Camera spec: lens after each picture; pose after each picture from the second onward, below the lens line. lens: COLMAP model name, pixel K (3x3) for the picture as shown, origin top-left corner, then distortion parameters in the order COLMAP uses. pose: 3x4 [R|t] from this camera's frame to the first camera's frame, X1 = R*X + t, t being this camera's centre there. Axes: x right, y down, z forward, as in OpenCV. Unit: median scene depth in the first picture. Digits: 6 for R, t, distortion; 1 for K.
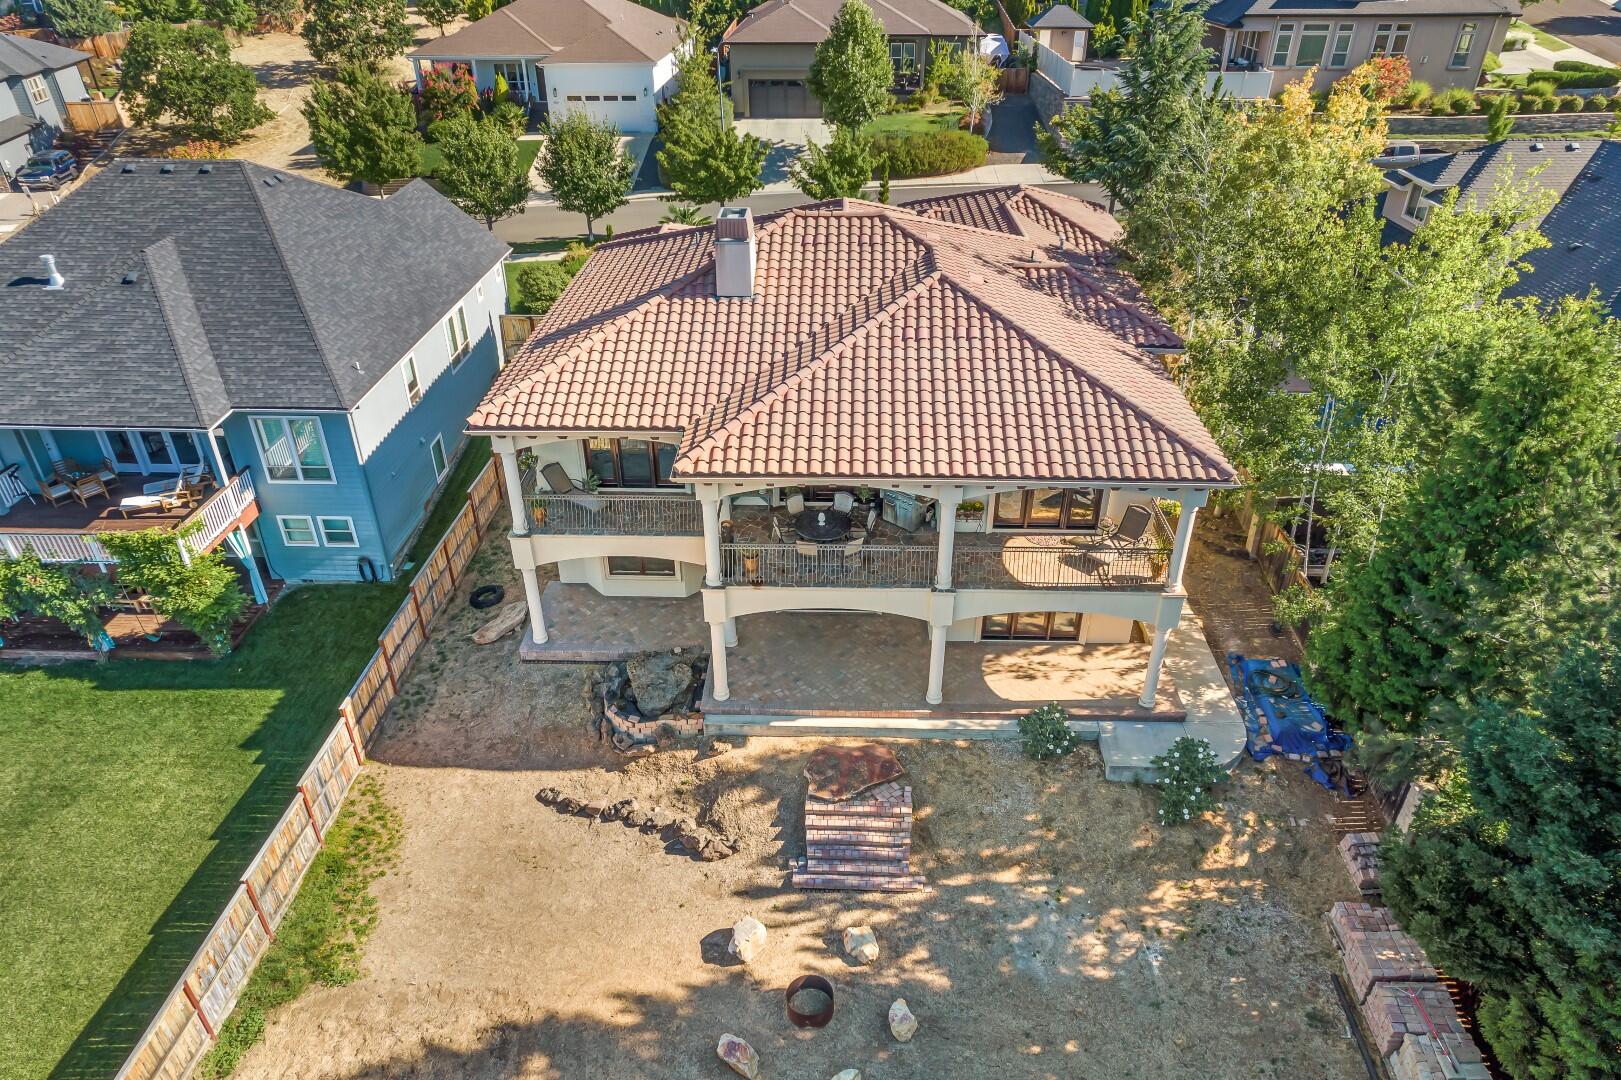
lens RADIAL K [[1035.8, 0, 816.9], [0, 1035.8, 548.2], [0, 0, 1]] dist [-0.068552, 0.067354]
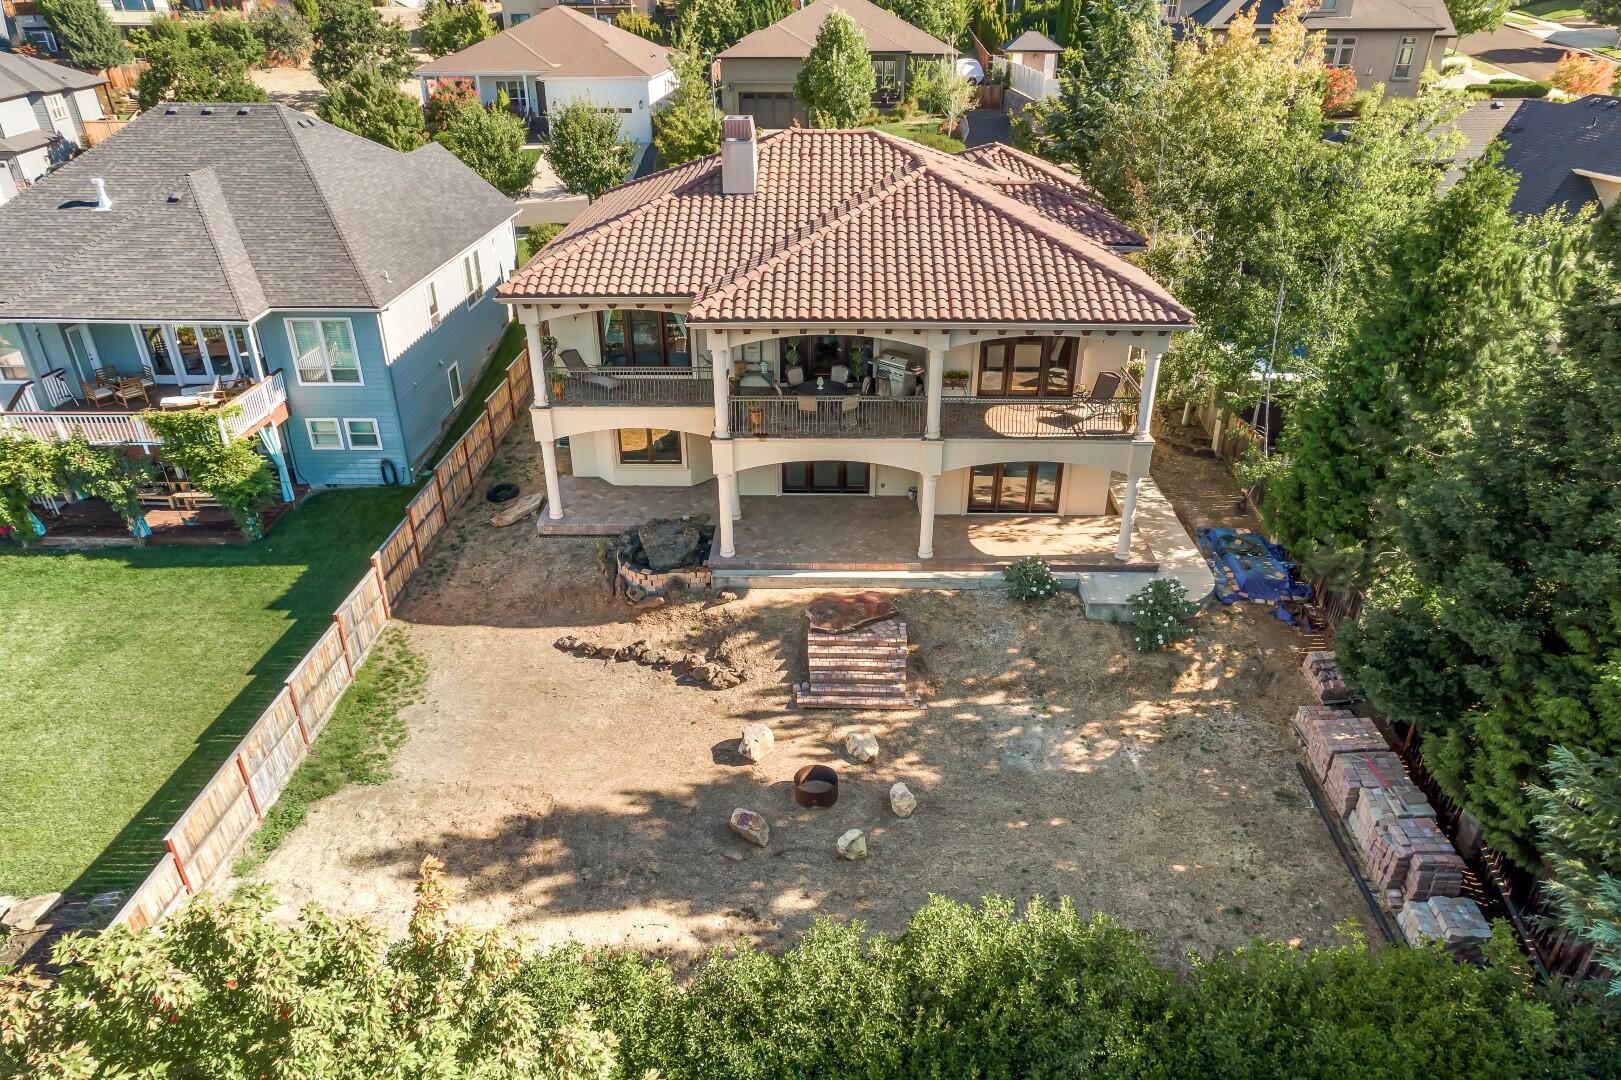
lens RADIAL K [[1035.8, 0, 816.9], [0, 1035.8, 548.2], [0, 0, 1]] dist [-0.068552, 0.067354]
pose [[0.999842, -0.006583, 0.016511, -0.016636], [0.007588, 0.998074, -0.061561, 0.195436], [-0.016074, 0.061676, 0.997967, -0.070953]]
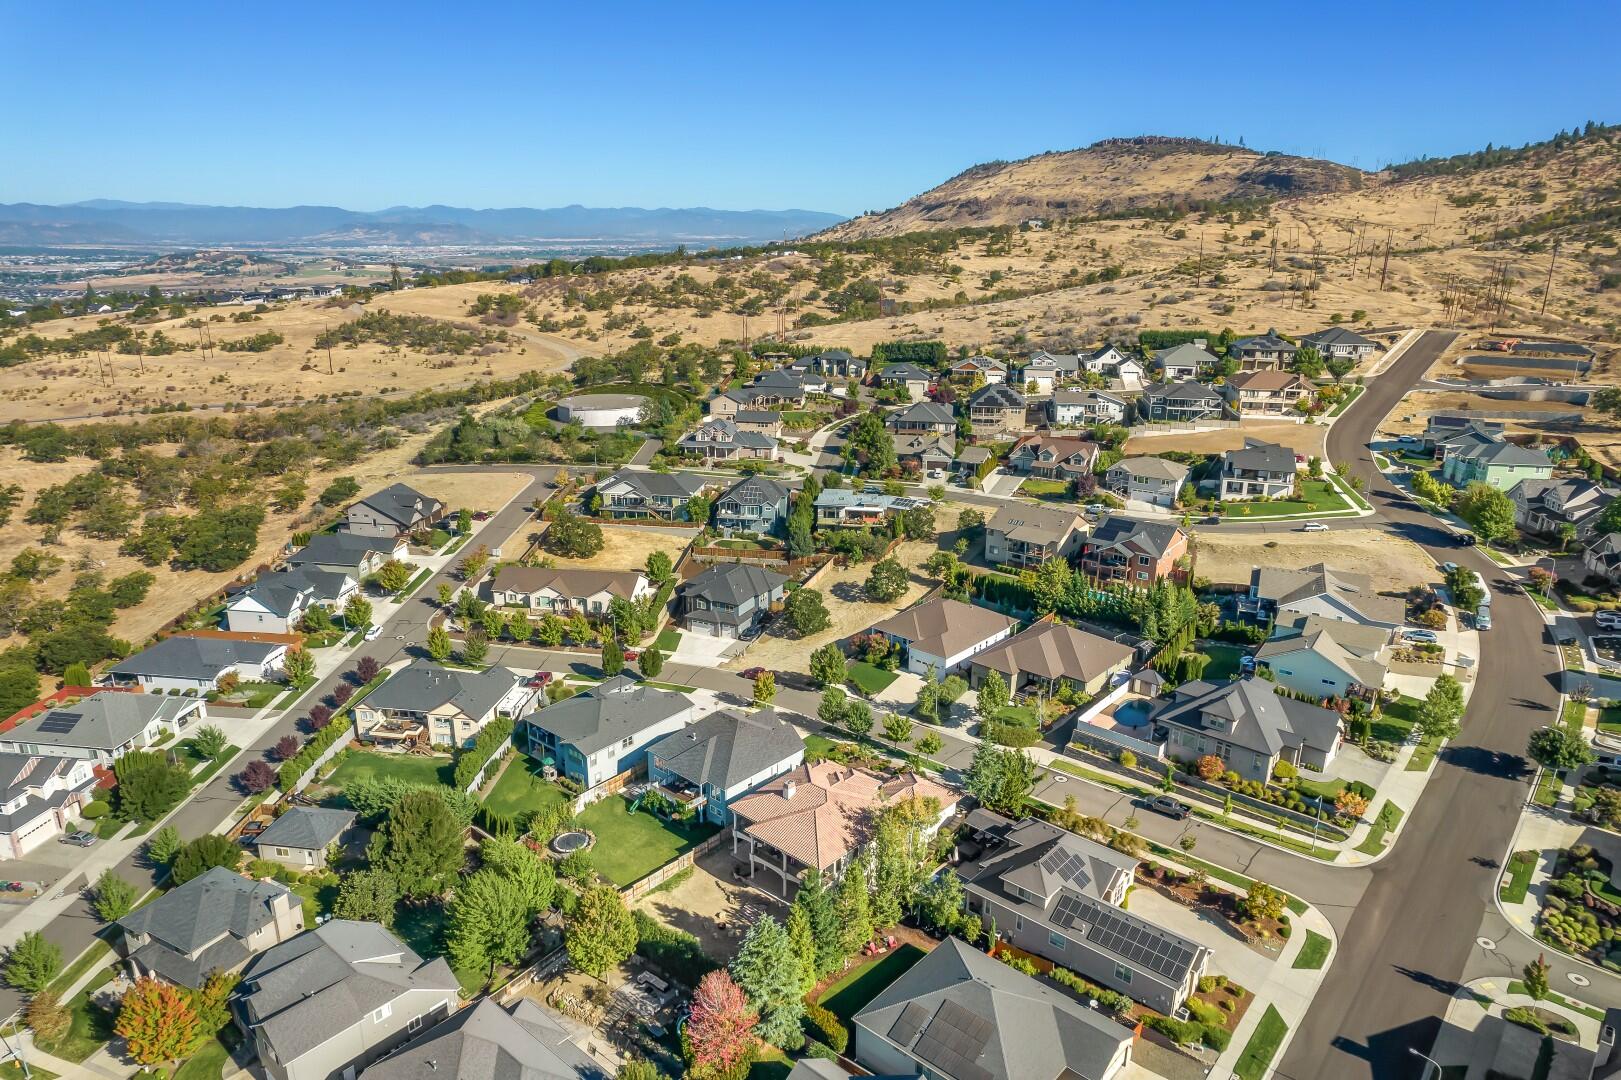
lens RADIAL K [[1043.9, 0, 810.5], [0, 1043.9, 540.0], [0, 0, 1]] dist [-0.063885, 0.057935]
pose [[0.762102, 0.195348, -0.617284, 2.672121], [-0.348002, 0.927561, -0.136106, -0.718743], [0.545981, 0.318543, 0.774878, -2.962799]]
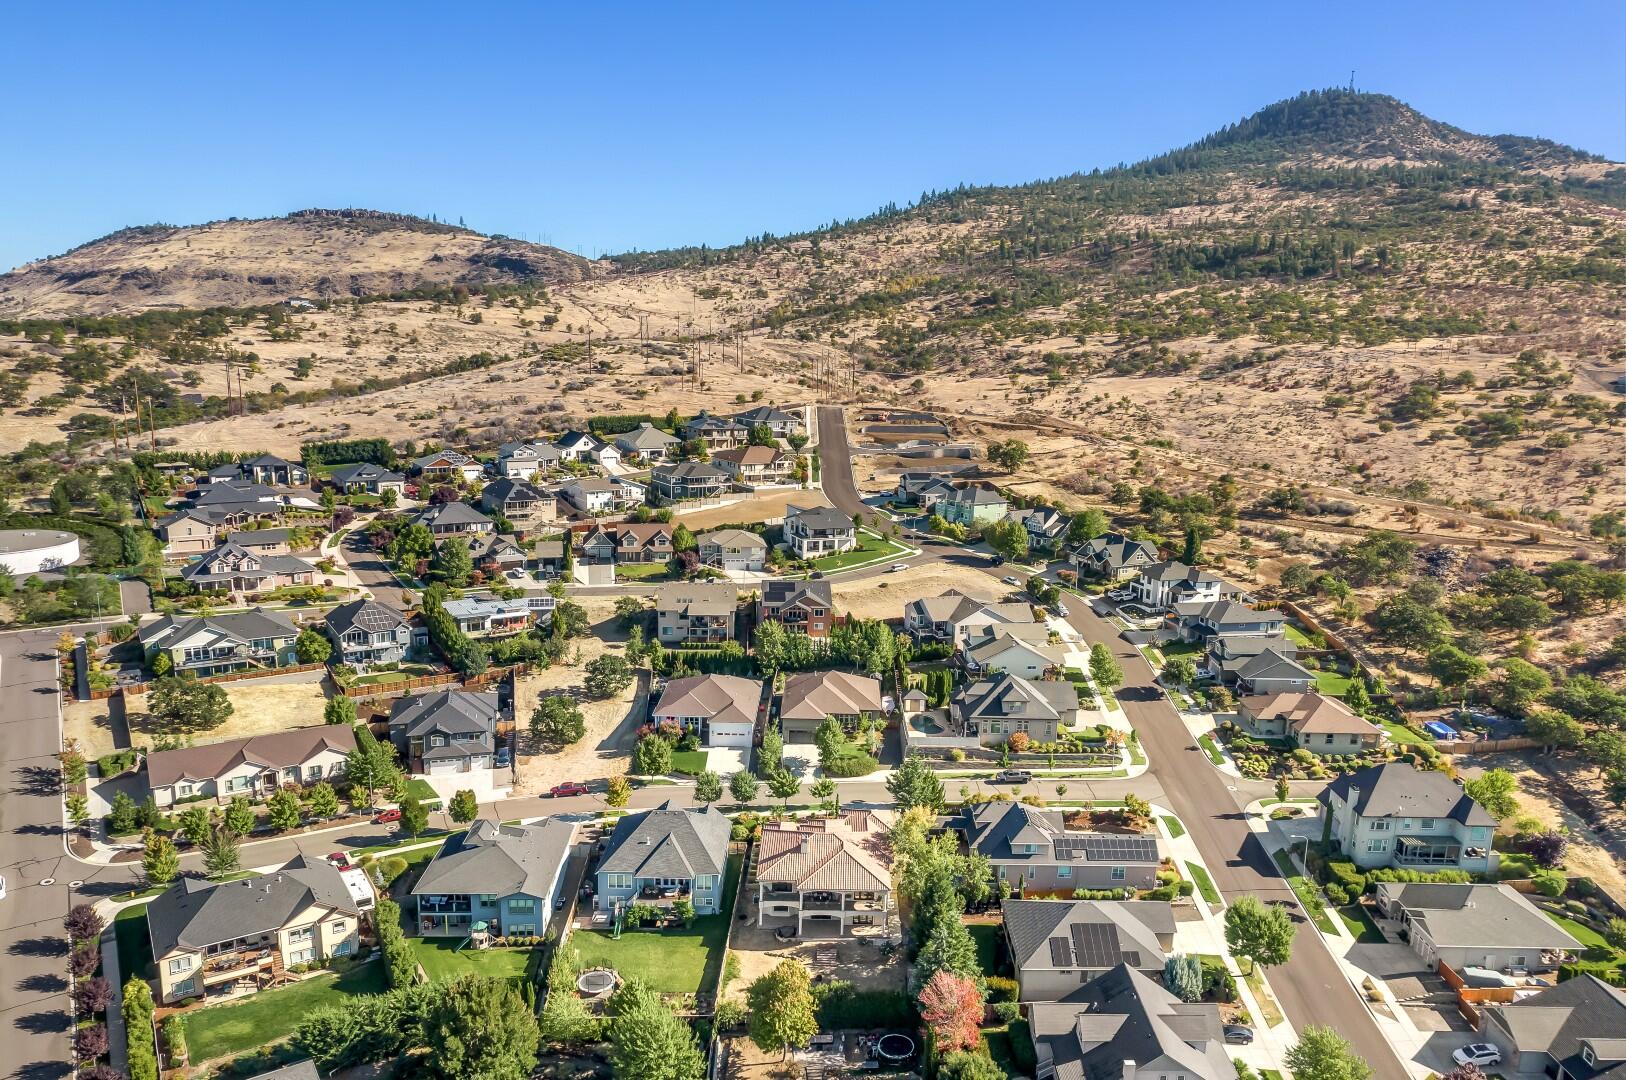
lens RADIAL K [[1134.4, 0, 888.2], [0, 1134.4, 541.5], [0, 0, 1]] dist [-0.042390, 0.006235]
pose [[0.996308, 0.026066, 0.081795, -0.157706], [0.004854, 0.934162, -0.356816, 0.309401], [-0.085710, 0.355896, 0.930587, -4.697068]]
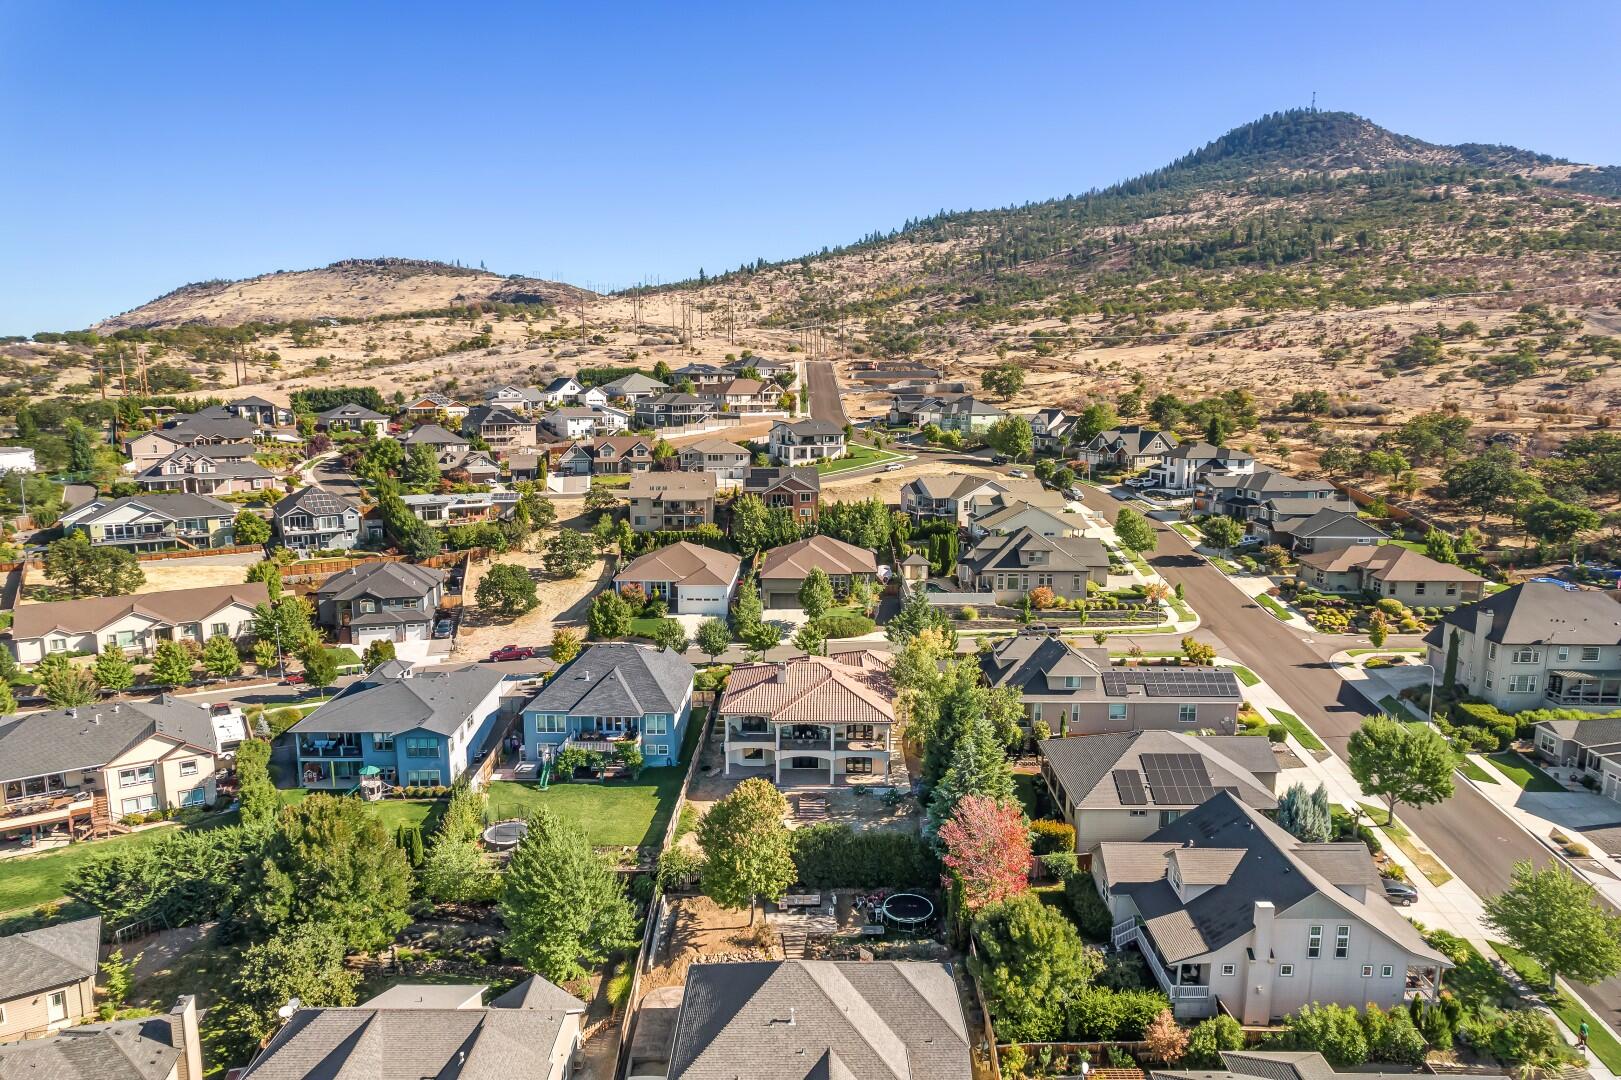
lens RADIAL K [[1043.9, 0, 810.5], [0, 1043.9, 540.0], [0, 0, 1]] dist [-0.063885, 0.057935]
pose [[0.999902, 0.003579, 0.013511, -0.023536], [0.001879, 0.923458, -0.383695, 0.773217], [-0.013850, 0.383683, 0.923361, -2.870759]]
